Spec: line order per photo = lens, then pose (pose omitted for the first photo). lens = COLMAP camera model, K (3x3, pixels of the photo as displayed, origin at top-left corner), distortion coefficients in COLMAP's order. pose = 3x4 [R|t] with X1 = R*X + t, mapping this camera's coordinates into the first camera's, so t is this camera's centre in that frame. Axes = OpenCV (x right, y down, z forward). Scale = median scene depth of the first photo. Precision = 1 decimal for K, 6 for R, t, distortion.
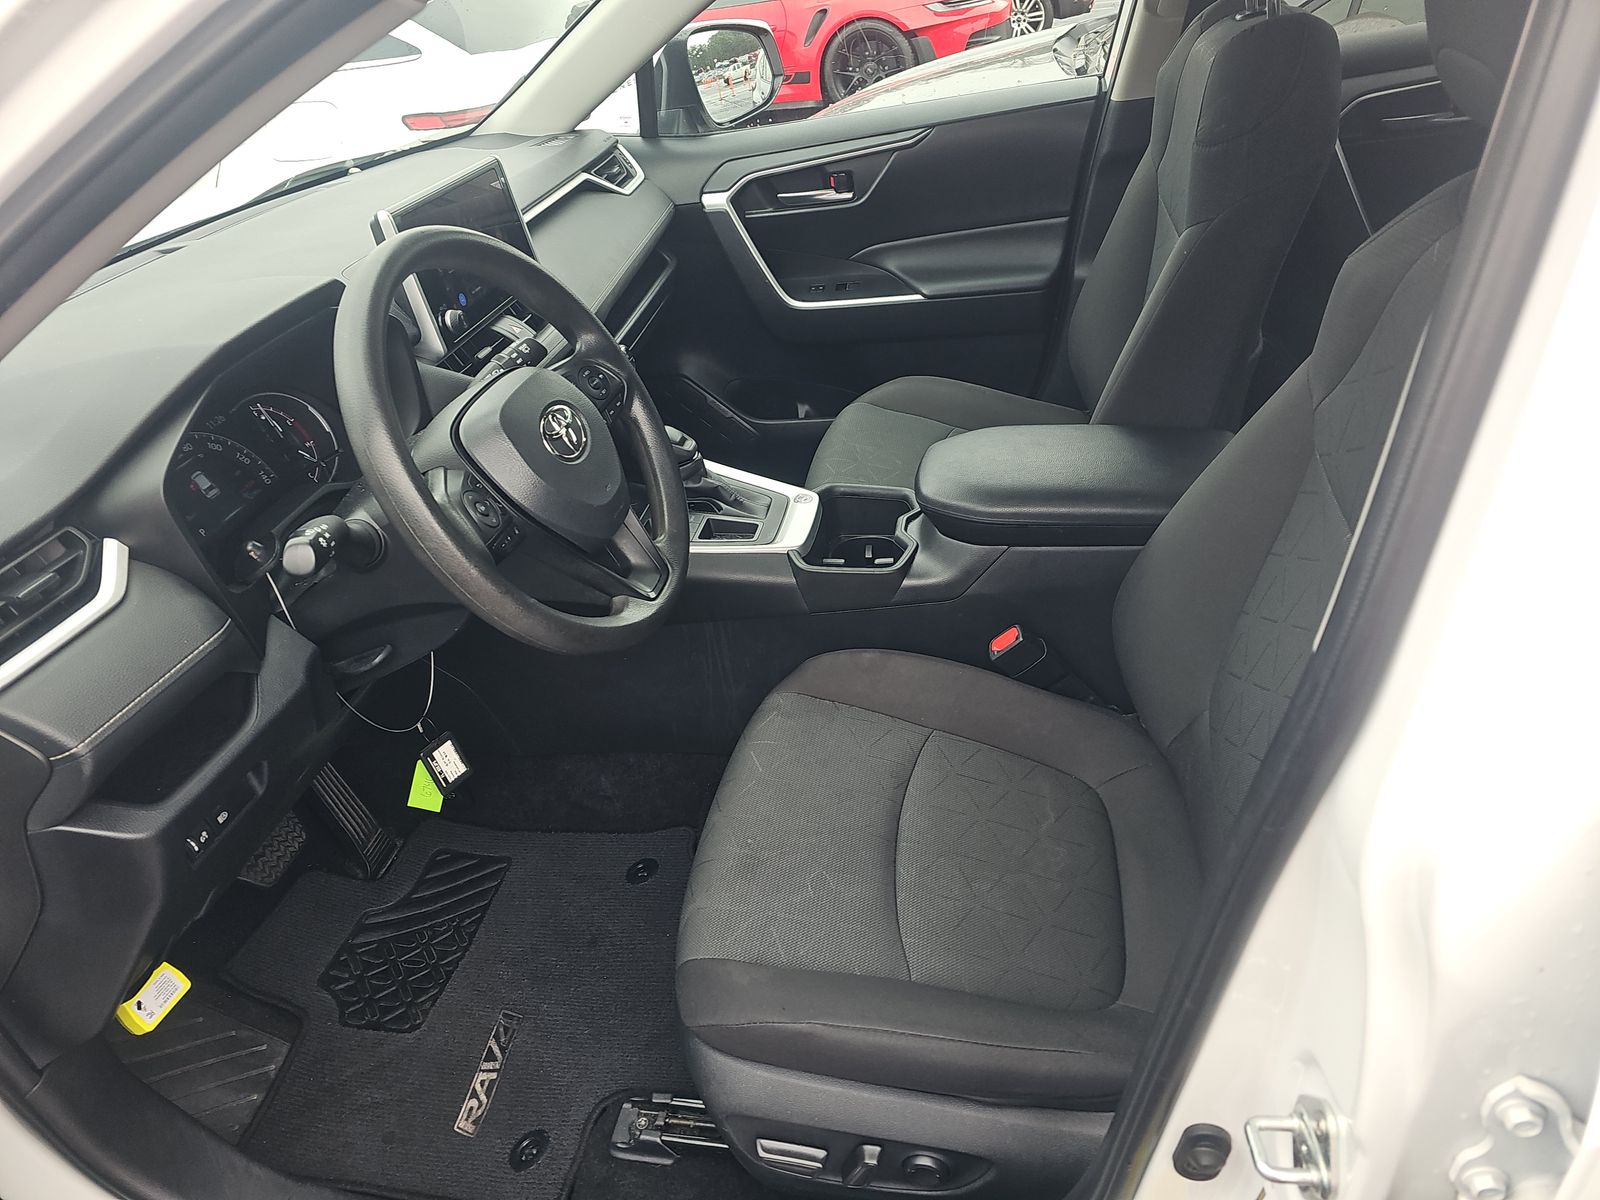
lens RADIAL K [[1065.7, 0, 800.0], [0, 1065.7, 600.0], [0, 0, 1]] dist [0.007037, 0.002659]
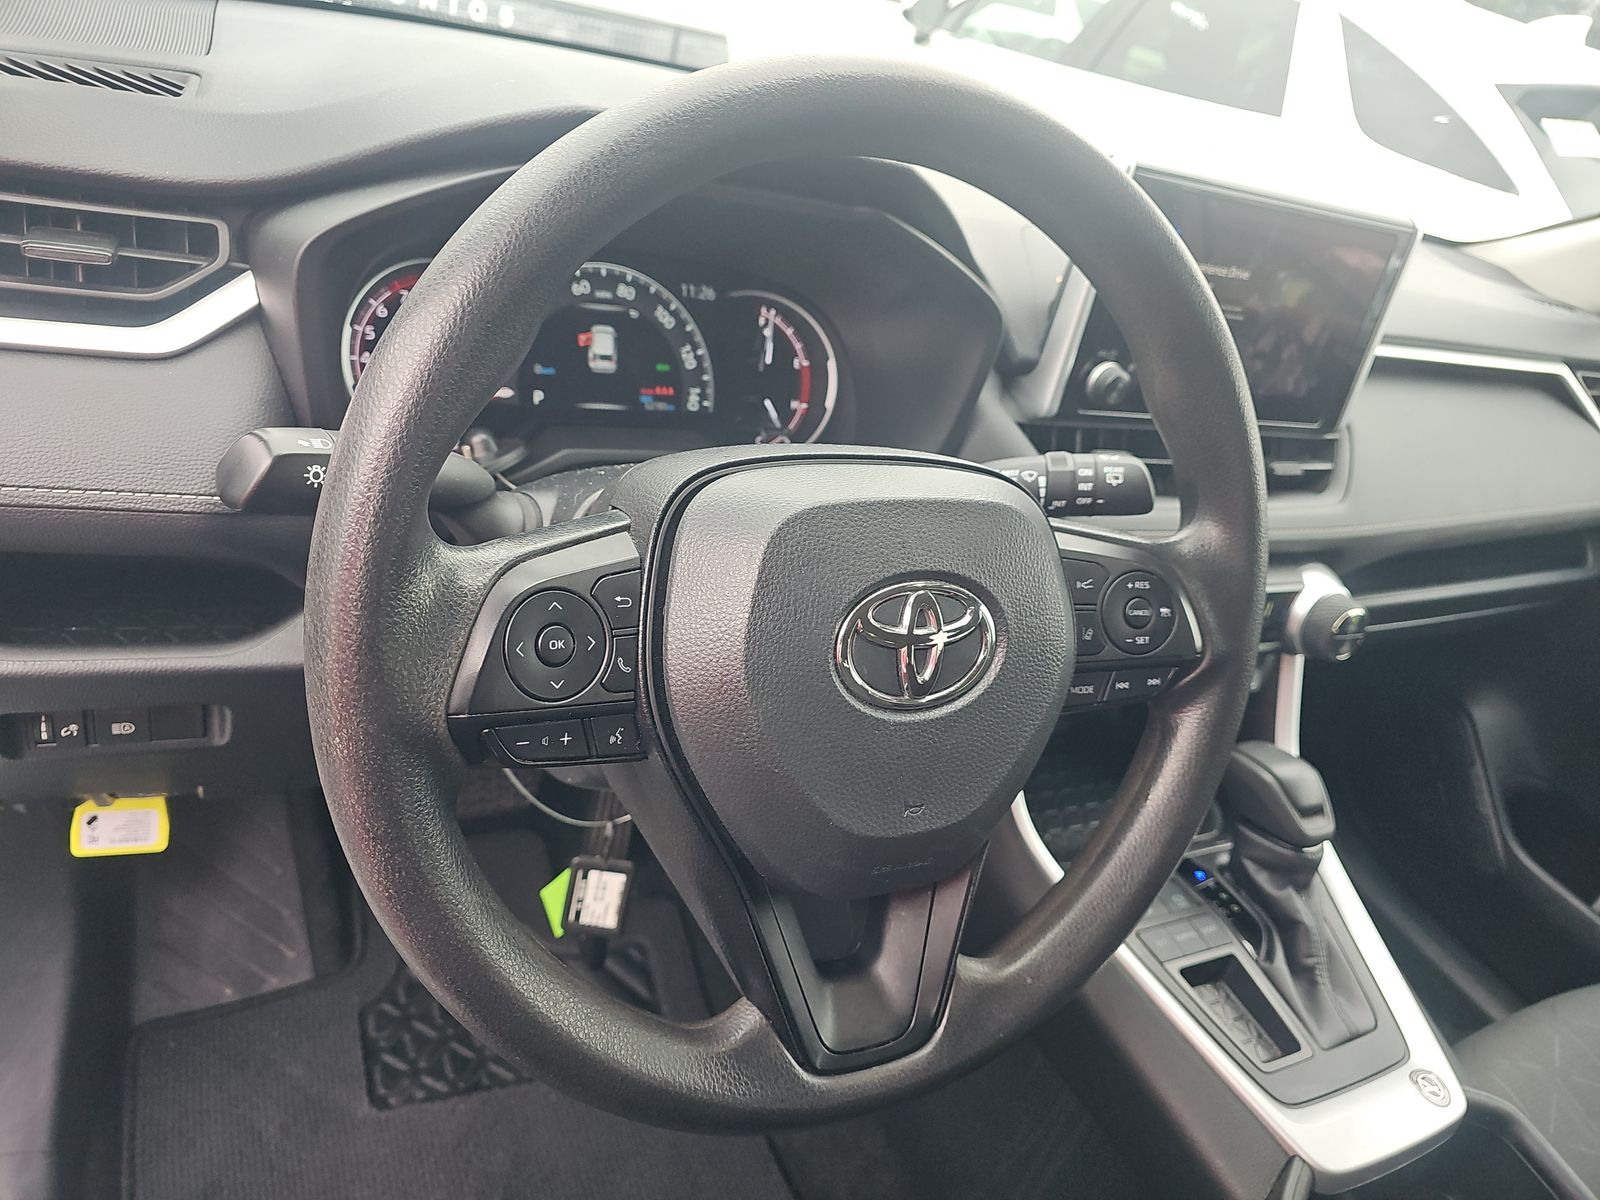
lens RADIAL K [[1065.7, 0, 800.0], [0, 1065.7, 600.0], [0, 0, 1]] dist [0.007037, 0.002659]
pose [[0.539791, 0.628915, -0.559546, -0.020339], [-0.679296, 0.718011, 0.151714, -0.151818], [0.497175, 0.298203, 0.814795, 0.481993]]
